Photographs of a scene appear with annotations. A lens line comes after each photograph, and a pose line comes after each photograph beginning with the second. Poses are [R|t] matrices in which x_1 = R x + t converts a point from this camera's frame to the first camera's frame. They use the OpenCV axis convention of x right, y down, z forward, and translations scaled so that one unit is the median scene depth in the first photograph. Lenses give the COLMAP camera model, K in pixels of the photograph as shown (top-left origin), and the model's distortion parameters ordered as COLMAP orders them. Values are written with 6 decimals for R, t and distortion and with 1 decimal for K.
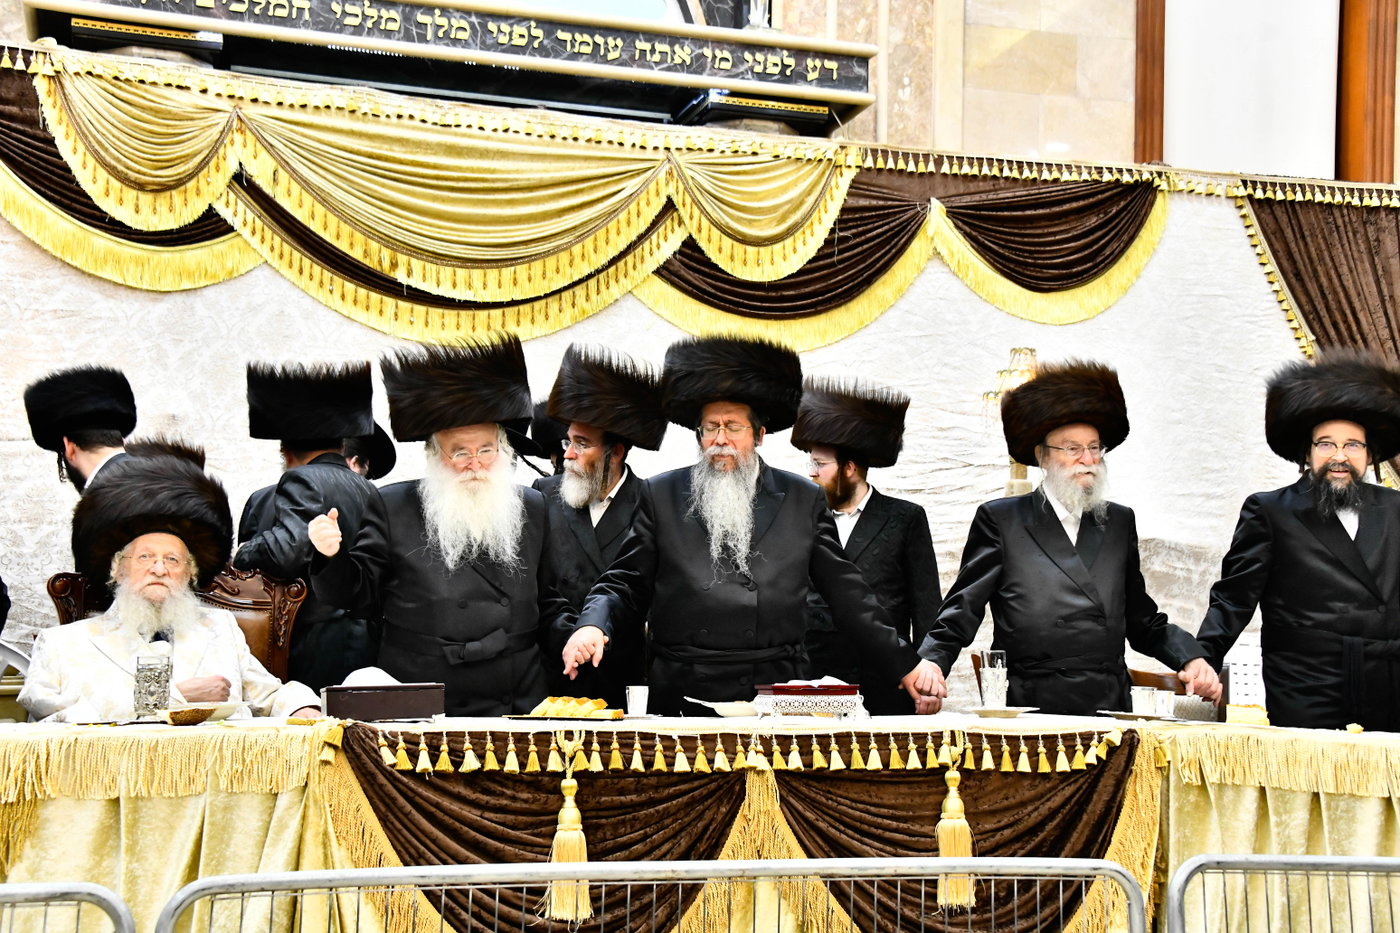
lens RADIAL K [[1951.9, 0, 717.0], [0, 1951.9, 486.0], [0, 0, 1]] dist [0.221229, 0.000000]
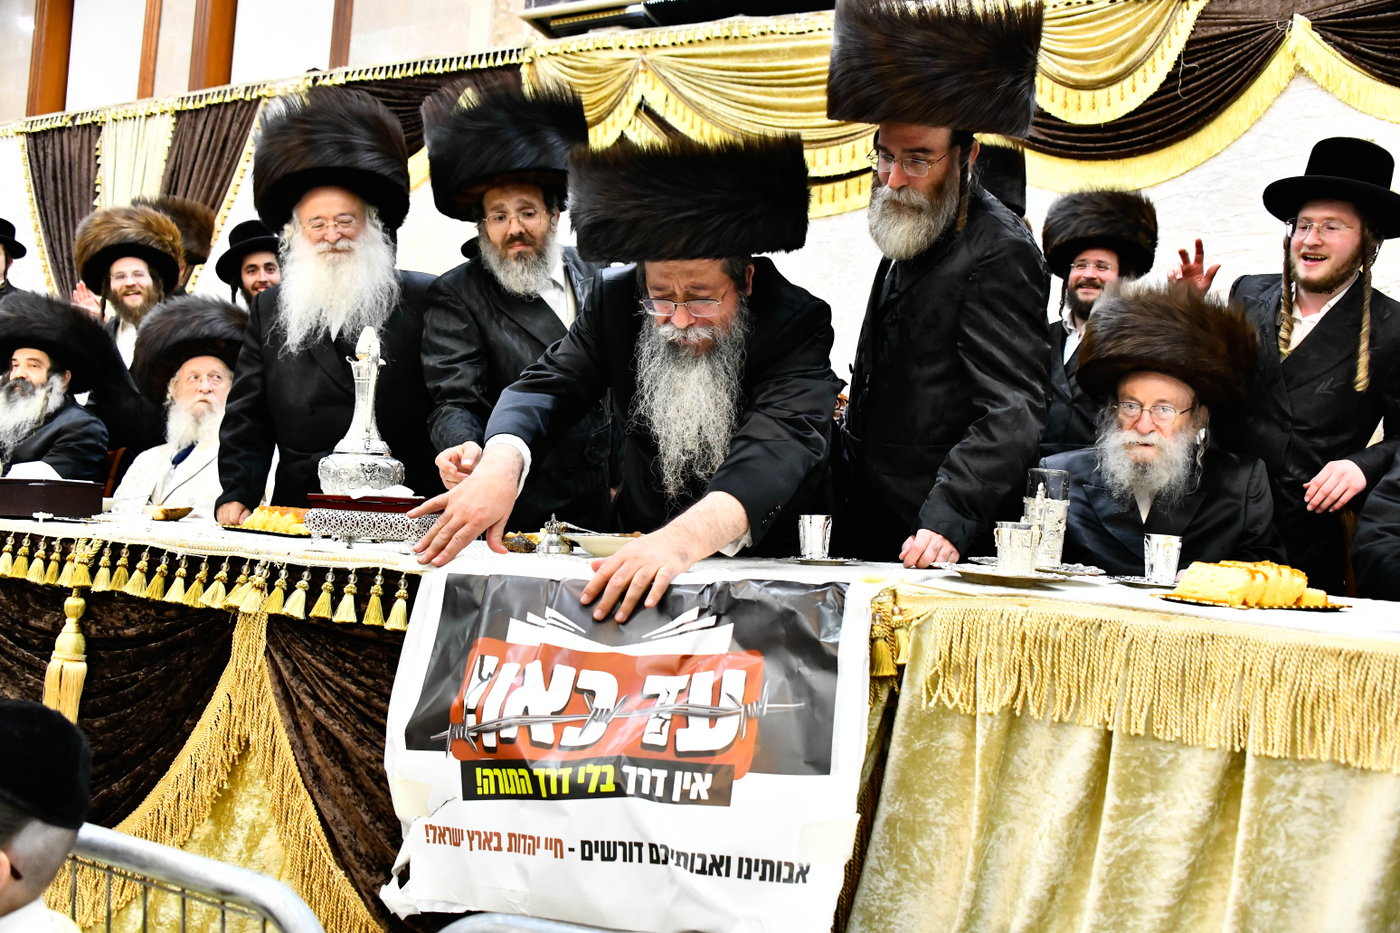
lens RADIAL K [[1139.6, 0, 682.8], [0, 1139.6, 437.8], [0, 0, 1]] dist [-0.153201, 0.051645]
pose [[0.765197, -0.008538, -0.643740, 0.219684], [0.020023, 0.999744, 0.010541, 0.044263], [0.643485, -0.020956, 0.765172, 0.433820]]
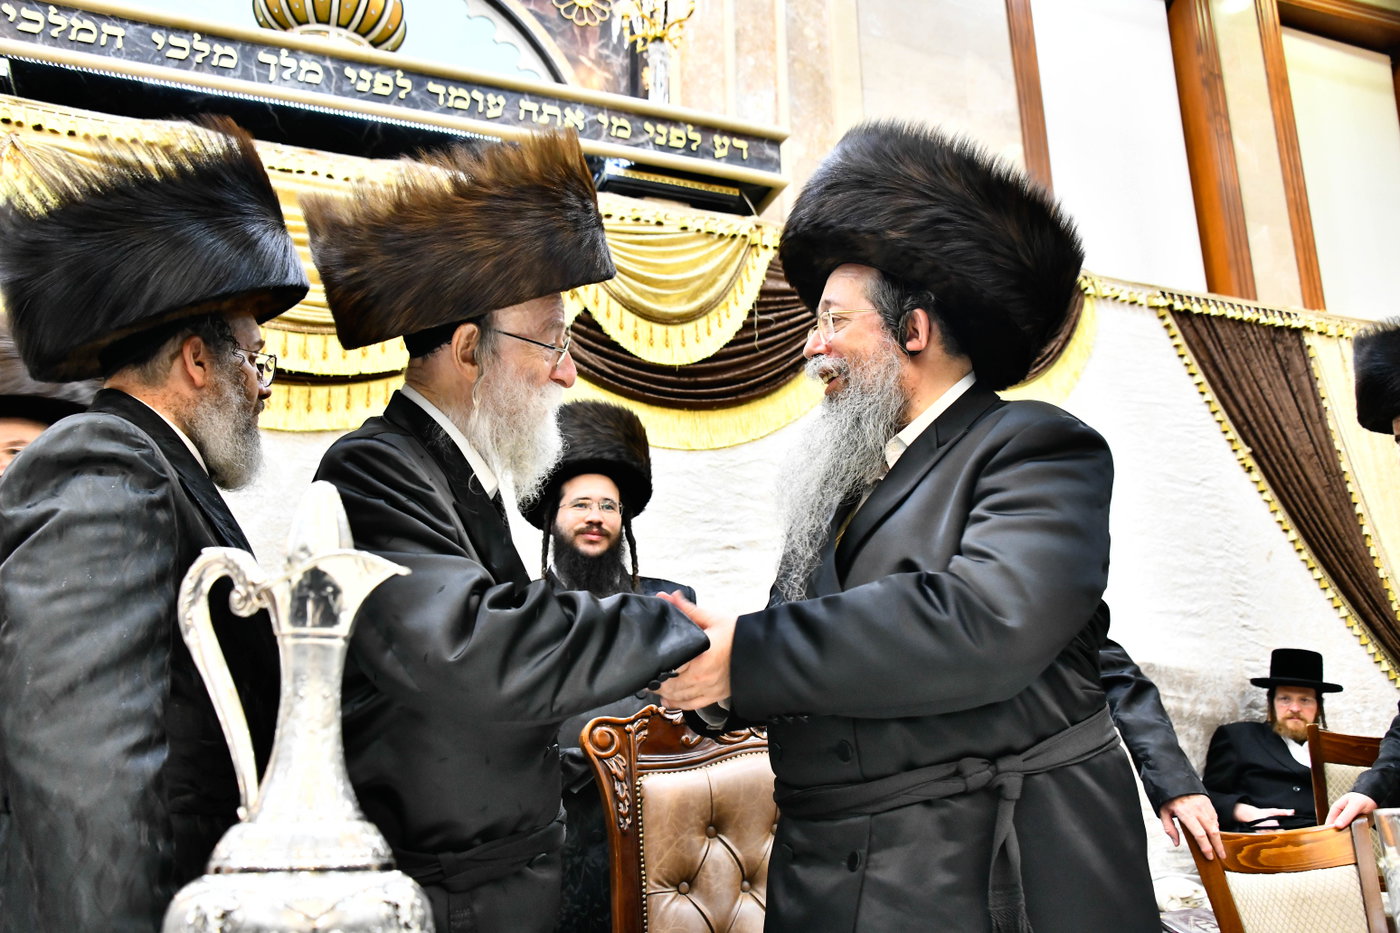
lens RADIAL K [[1213.8, 0, 699.0], [0, 1213.8, 497.2], [0, 0, 1]] dist [-0.103325, 0.067626]
pose [[0.996680, -0.014051, 0.080202, -0.007453], [0.026310, 0.987734, -0.153912, 0.030273], [-0.077056, 0.155511, 0.984824, 0.501001]]
